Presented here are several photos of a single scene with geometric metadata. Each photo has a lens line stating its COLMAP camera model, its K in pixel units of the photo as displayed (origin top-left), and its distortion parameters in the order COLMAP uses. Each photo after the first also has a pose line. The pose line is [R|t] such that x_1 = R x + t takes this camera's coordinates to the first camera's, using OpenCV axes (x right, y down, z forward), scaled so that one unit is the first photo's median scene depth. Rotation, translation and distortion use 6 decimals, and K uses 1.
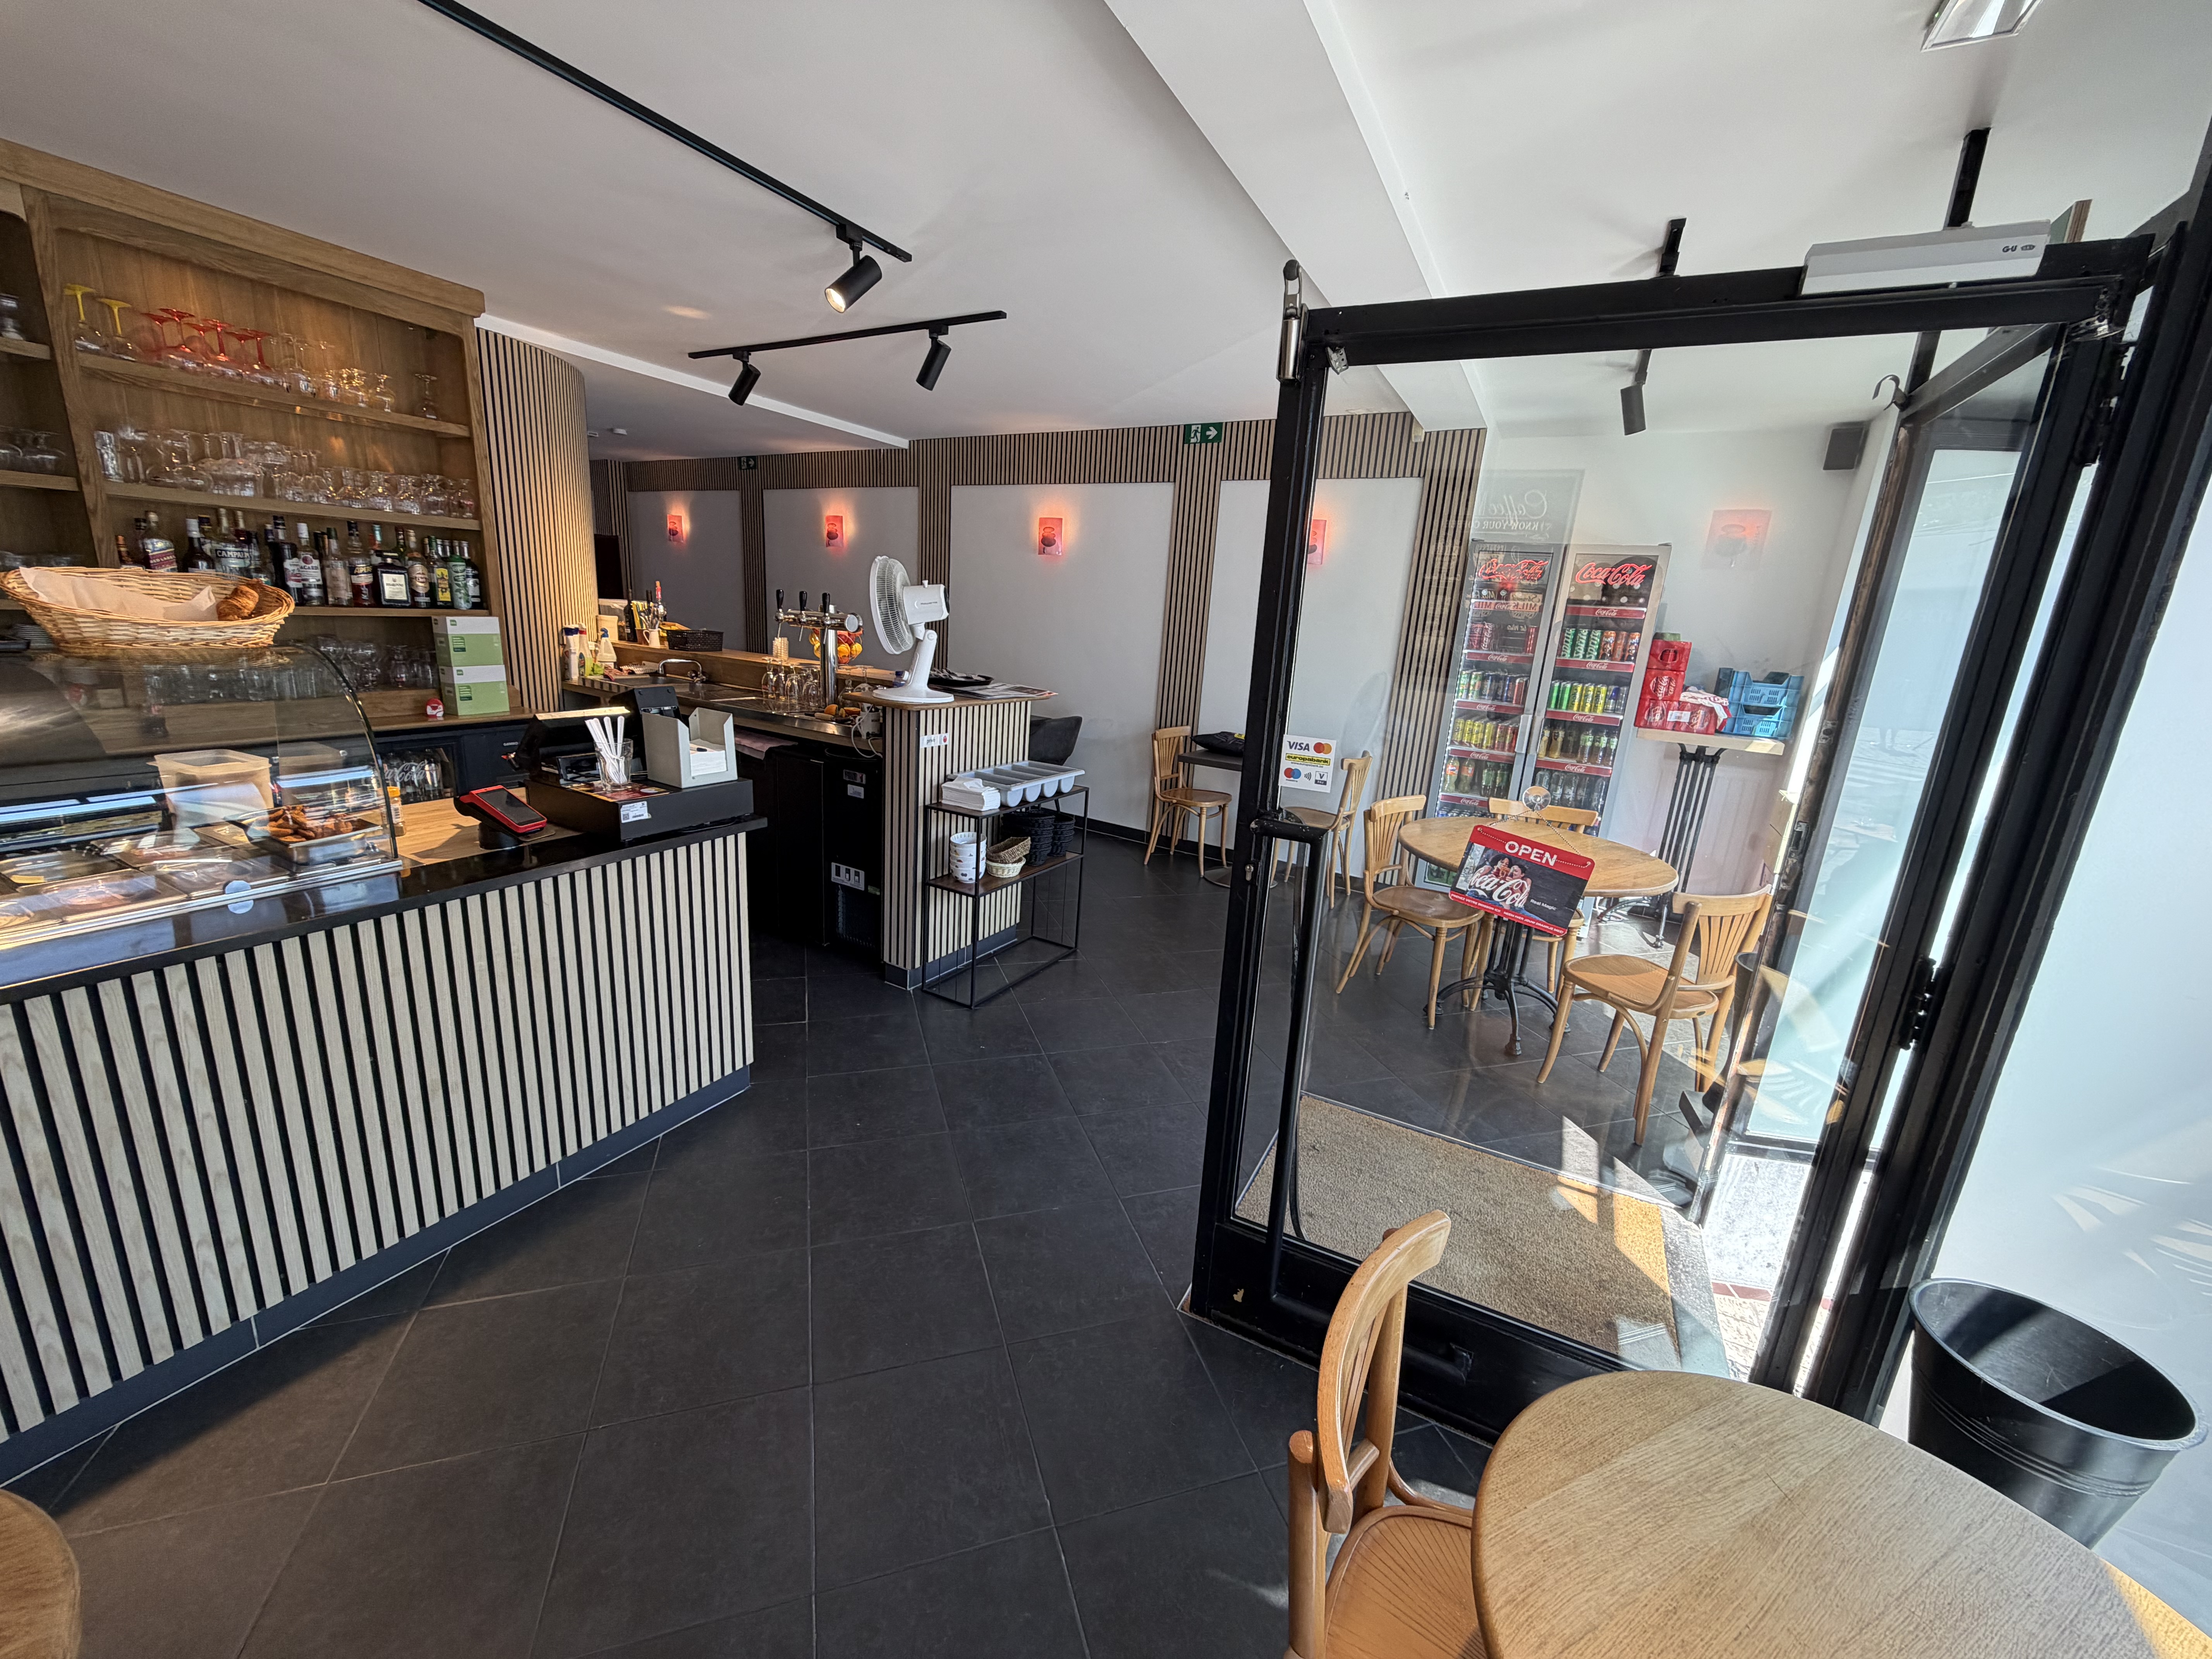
lens RADIAL K [[894.3, 0, 1106.0], [0, 894.3, 829.5], [0, 0, 1]] dist [0.000217, -0.000076]
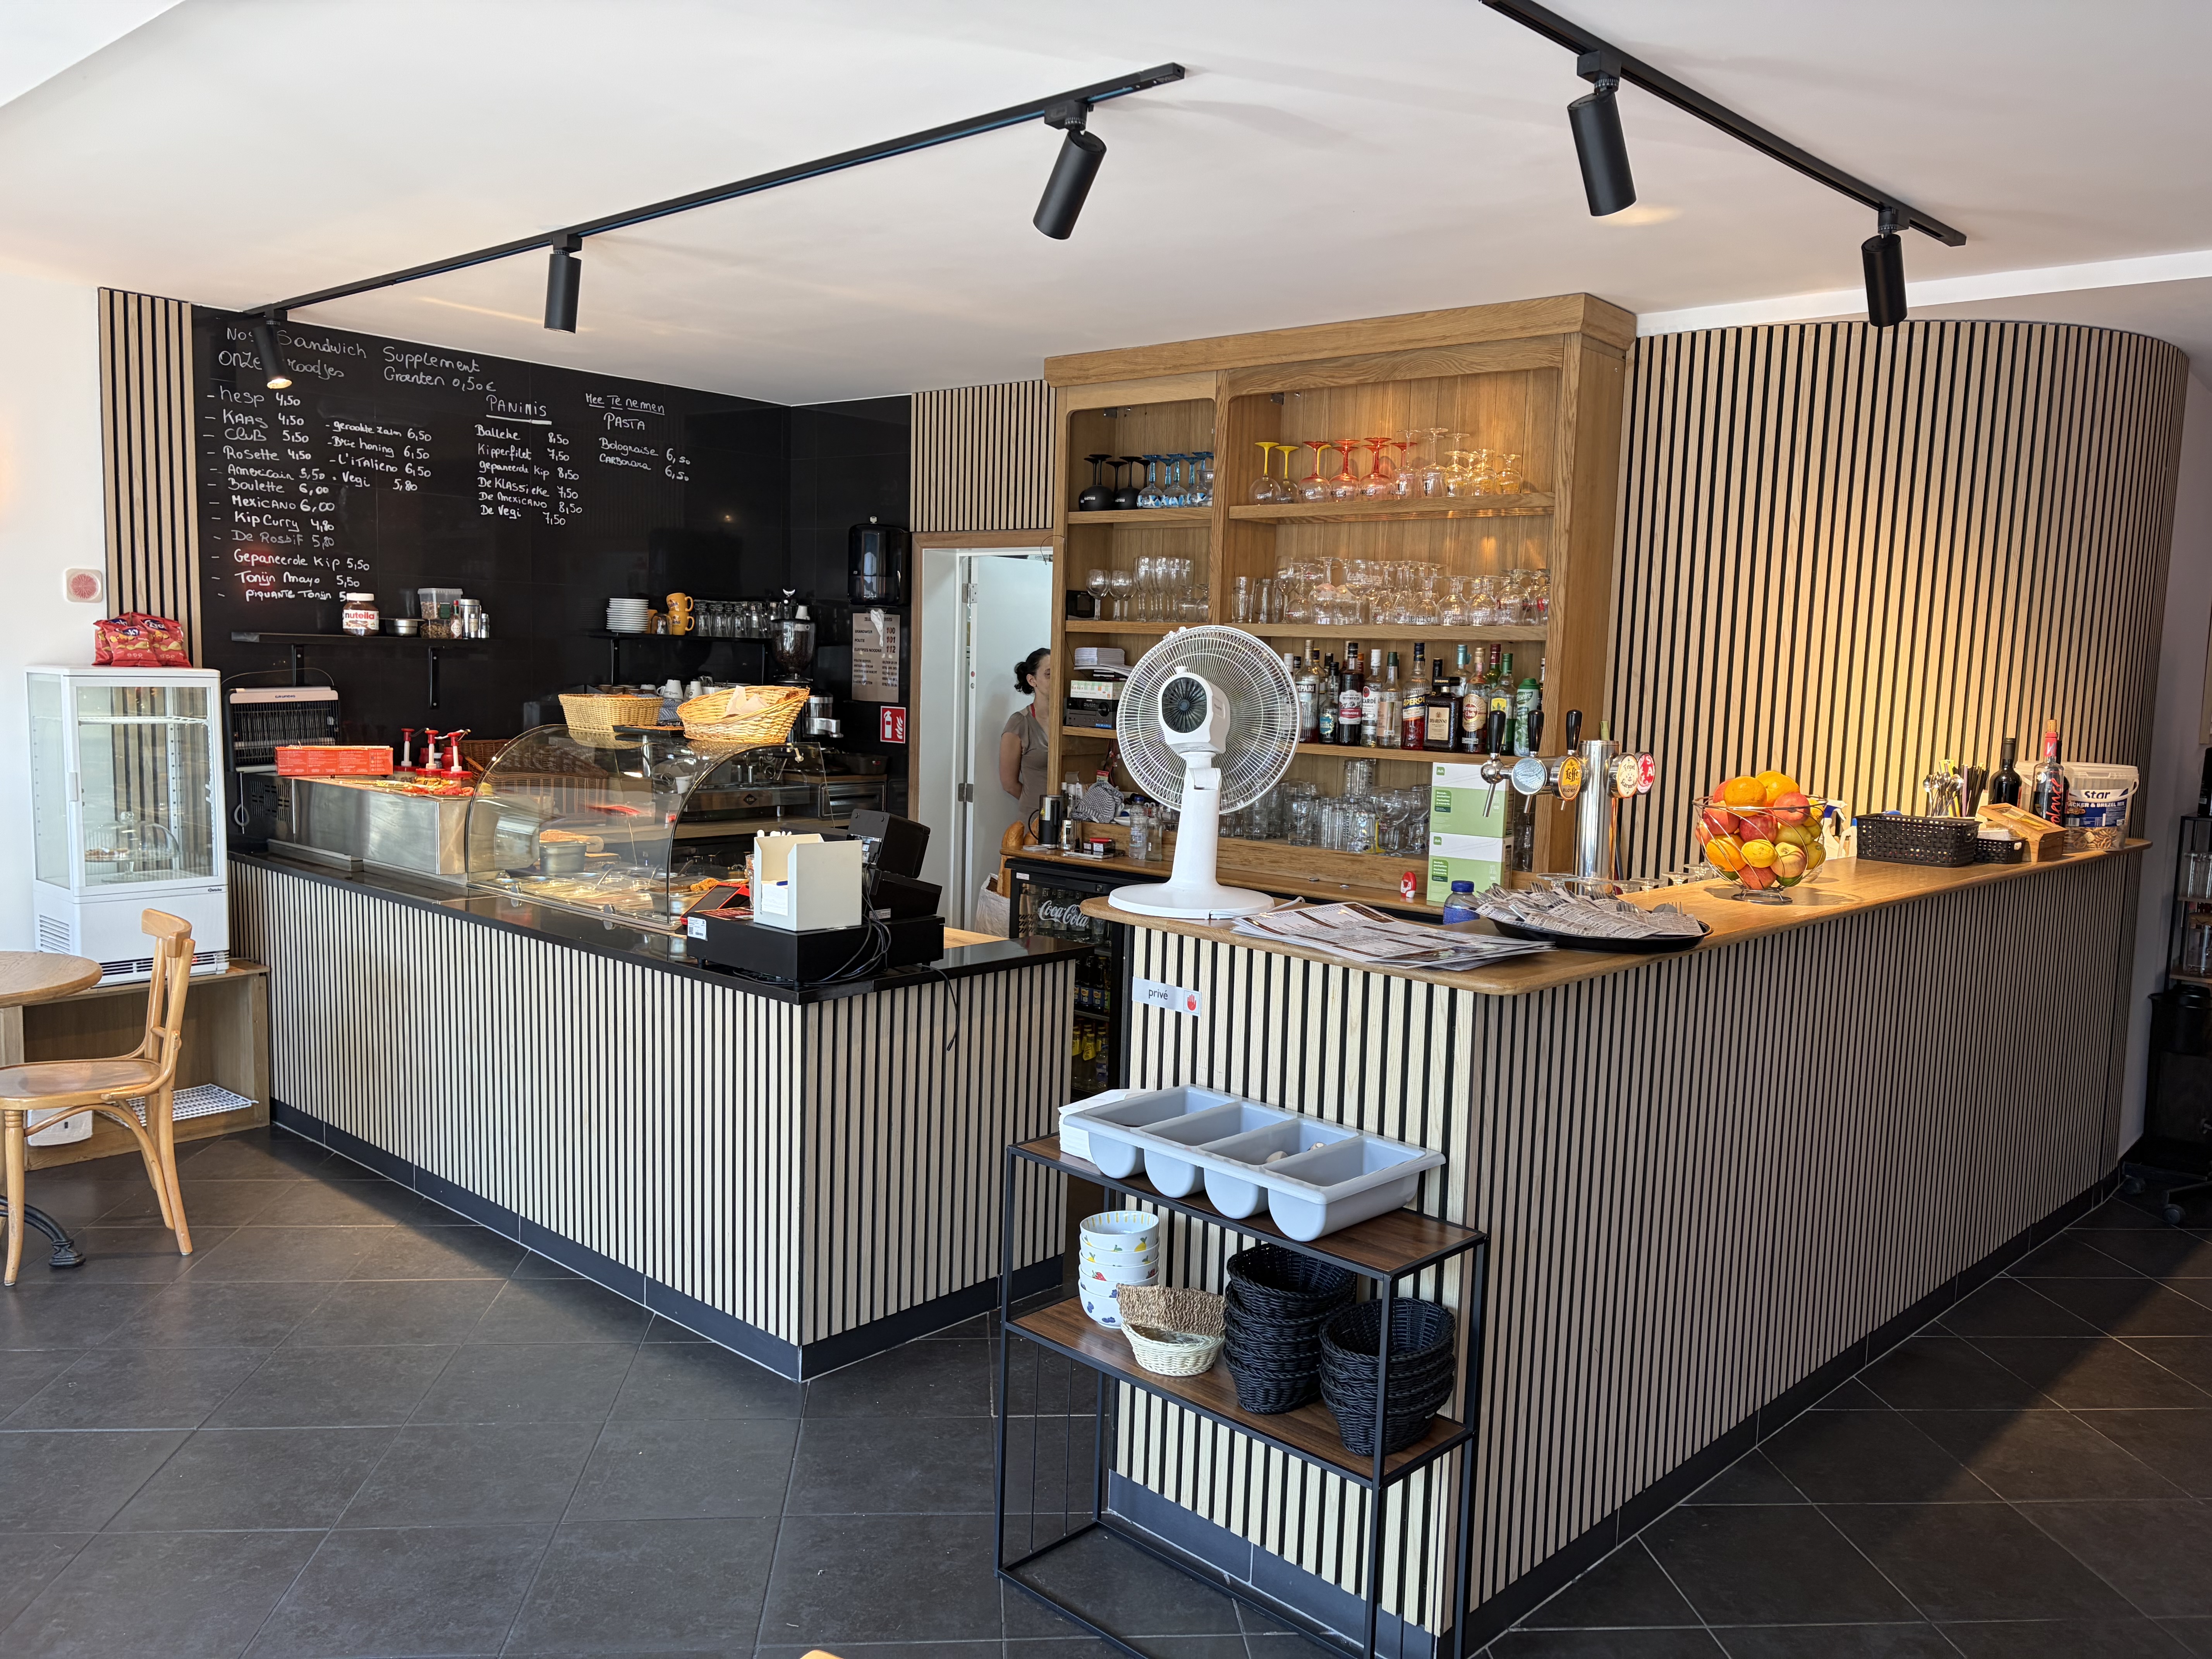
lens RADIAL K [[1663.6, 0, 1105.8], [0, 1663.6, 843.2], [0, 0, 1]] dist [0.111107, -0.141795]
pose [[-0.242470, 0.035167, -0.969521, 0.638416], [-0.285828, 0.952397, 0.106029, -0.252611], [0.927098, 0.302826, -0.220876, 1.114394]]
